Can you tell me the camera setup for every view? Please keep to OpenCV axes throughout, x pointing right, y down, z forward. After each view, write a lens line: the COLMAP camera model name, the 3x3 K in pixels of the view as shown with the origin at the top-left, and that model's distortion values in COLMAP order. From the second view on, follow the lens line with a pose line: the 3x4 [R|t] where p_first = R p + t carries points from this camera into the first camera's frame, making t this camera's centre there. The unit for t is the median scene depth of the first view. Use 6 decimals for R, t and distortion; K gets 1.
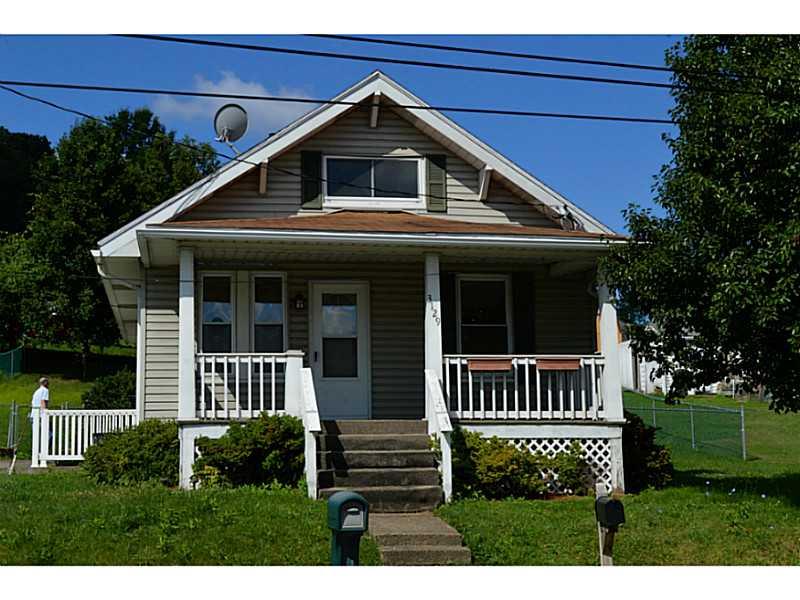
lens RADIAL K [[1313.1, 0, 400.0], [0, 1313.1, 300.0], [0, 0, 1]] dist [0.036865, 0.035420]
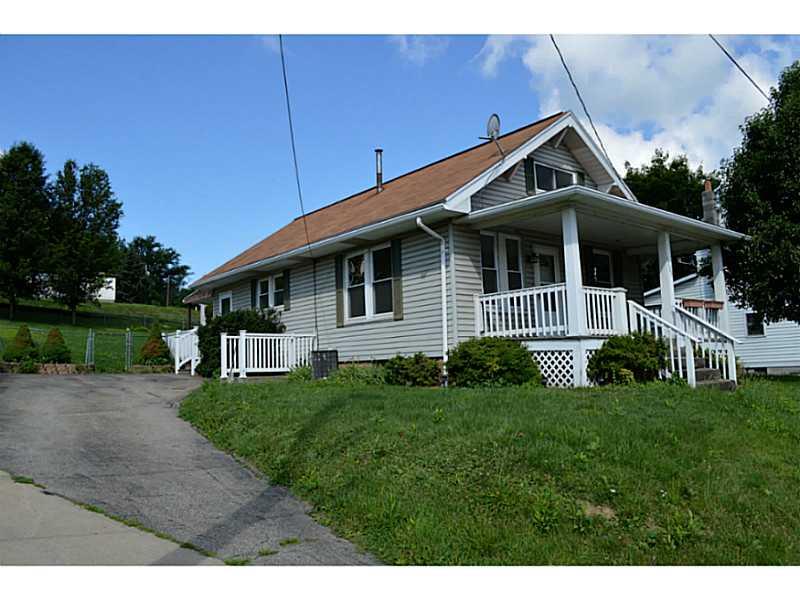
lens RADIAL K [[636.1, 0, 400.0], [0, 636.1, 300.0], [0, 0, 1]] dist [-0.079128, -0.001819]
pose [[0.855892, 0.036567, 0.515860, -0.545497], [-0.041294, 0.999144, -0.002311, 0.054247], [-0.515503, -0.019324, 0.856670, 0.461318]]
